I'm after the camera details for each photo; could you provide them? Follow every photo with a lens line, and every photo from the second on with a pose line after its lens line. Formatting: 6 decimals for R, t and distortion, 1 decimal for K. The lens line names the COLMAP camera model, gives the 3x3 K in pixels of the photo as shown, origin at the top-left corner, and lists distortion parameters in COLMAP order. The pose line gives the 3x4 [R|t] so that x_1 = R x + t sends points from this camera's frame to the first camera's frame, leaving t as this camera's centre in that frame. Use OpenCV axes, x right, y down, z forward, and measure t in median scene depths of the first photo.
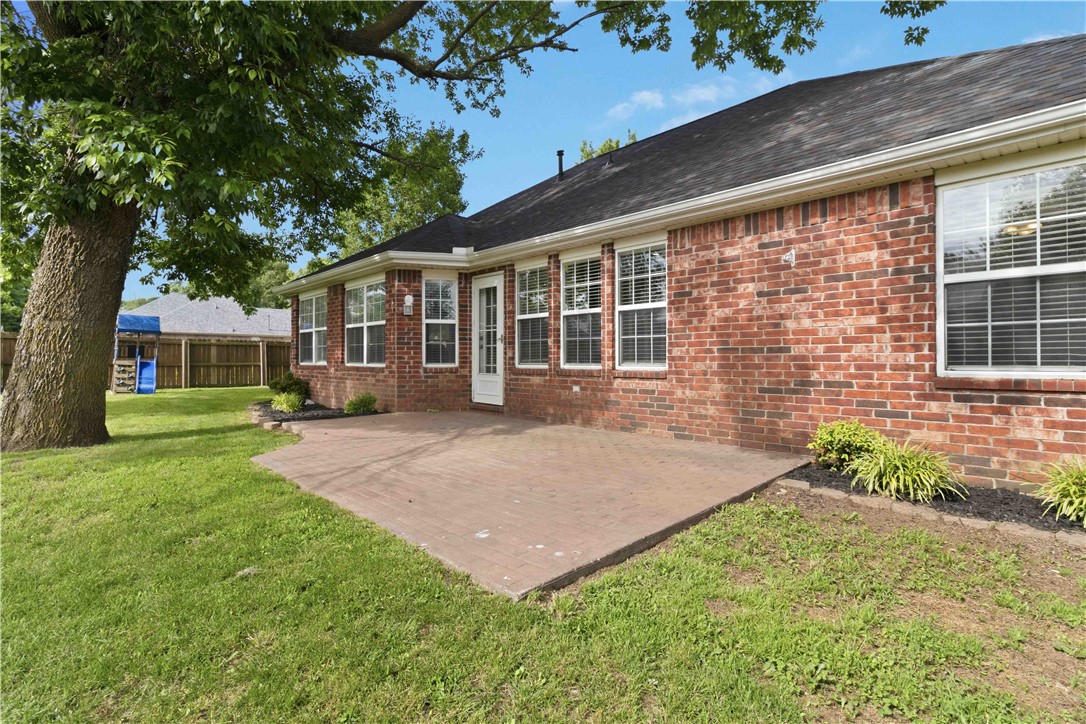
lens RADIAL K [[523.5, 0, 542.3], [0, 523.5, 358.1], [0, 0, 1]] dist [0.001431, 0.000205]
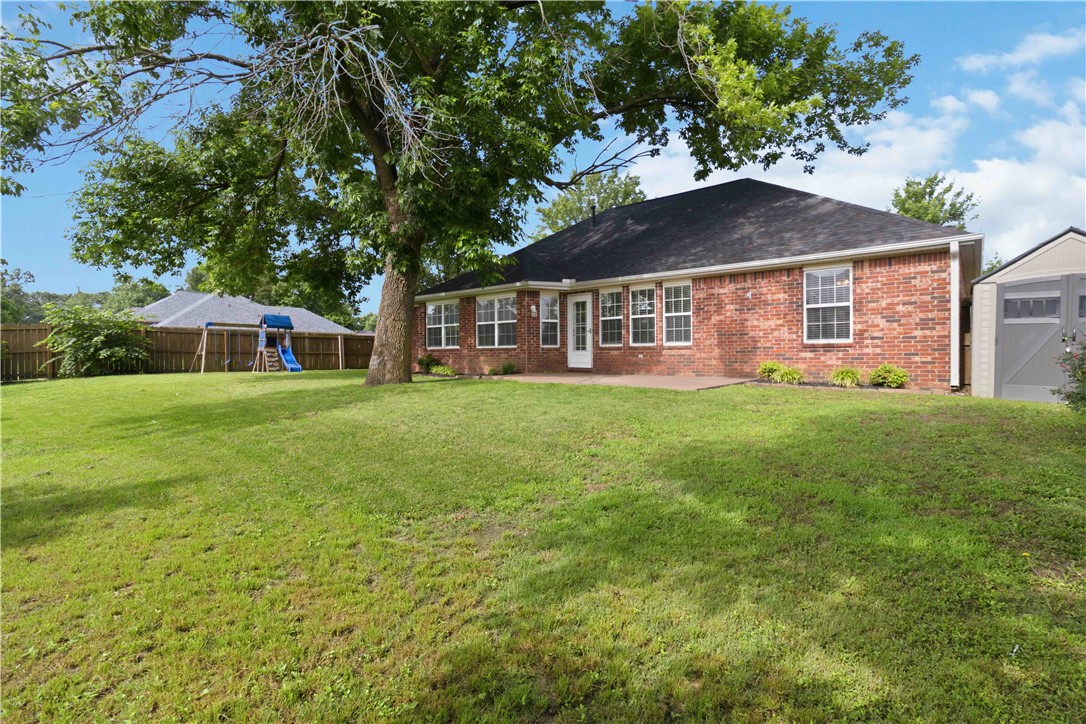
lens RADIAL K [[515.9, 0, 543.0], [0, 515.9, 362.0], [0, 0, 1]] dist [-0.000400, -0.000015]
pose [[0.995624, -0.007221, 0.093165, -0.499389], [0.005661, 0.999839, 0.017000, 0.048874], [-0.093273, -0.016398, 0.995506, -0.919361]]
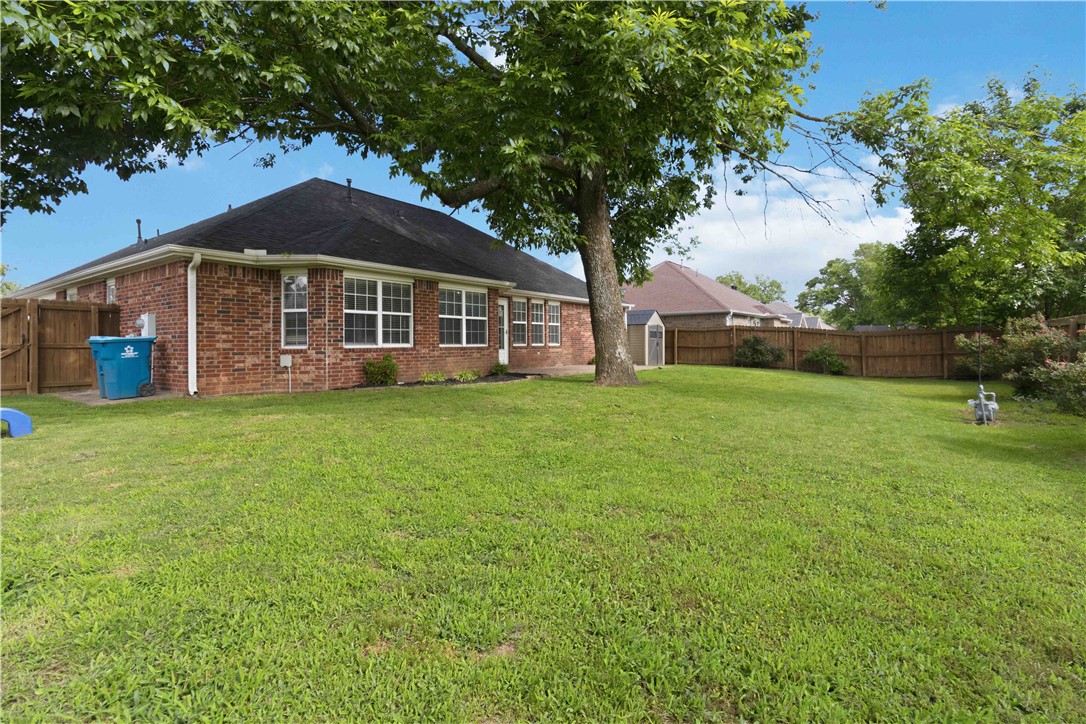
lens RADIAL K [[515.9, 0, 543.0], [0, 515.9, 362.0], [0, 0, 1]] dist [-0.000400, -0.000015]
pose [[-0.176952, -0.035950, 0.983563, -2.590486], [0.000326, 0.999330, 0.036585, 0.009282], [-0.984219, 0.006794, -0.176822, 1.505571]]
